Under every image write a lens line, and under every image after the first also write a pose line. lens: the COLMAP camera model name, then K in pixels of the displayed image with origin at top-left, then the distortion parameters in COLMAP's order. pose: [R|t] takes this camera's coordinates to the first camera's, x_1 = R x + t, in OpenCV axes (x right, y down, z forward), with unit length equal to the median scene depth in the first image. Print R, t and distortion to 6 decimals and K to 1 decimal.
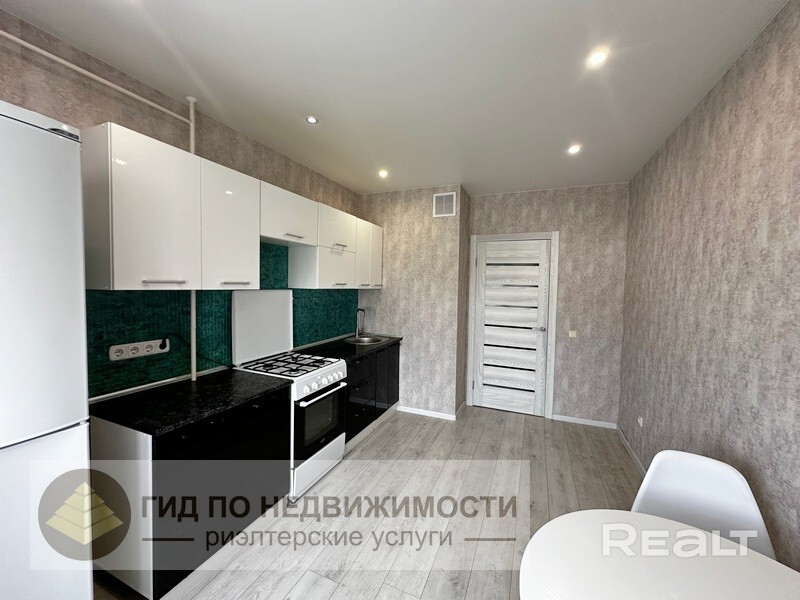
lens RADIAL K [[321.3, 0, 399.8], [0, 321.3, 300.1], [0, 0, 1]] dist [0.000421, 0.000239]
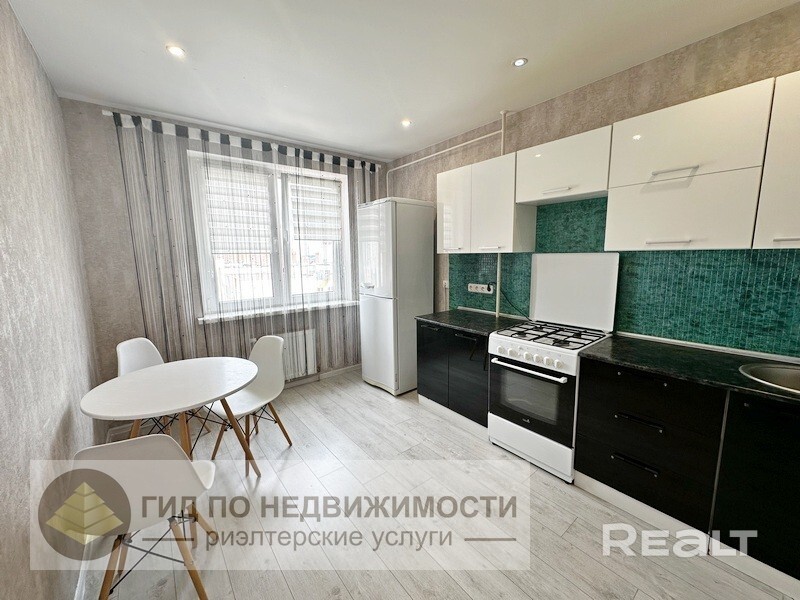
lens RADIAL K [[321.3, 0, 399.6], [0, 321.3, 297.7], [0, 0, 1]] dist [0.000421, 0.000239]
pose [[-0.469544, 0.112676, -0.875690, 0.811784], [-0.030920, 0.989116, 0.143849, -0.028751], [0.882367, 0.094620, -0.460950, 1.270624]]
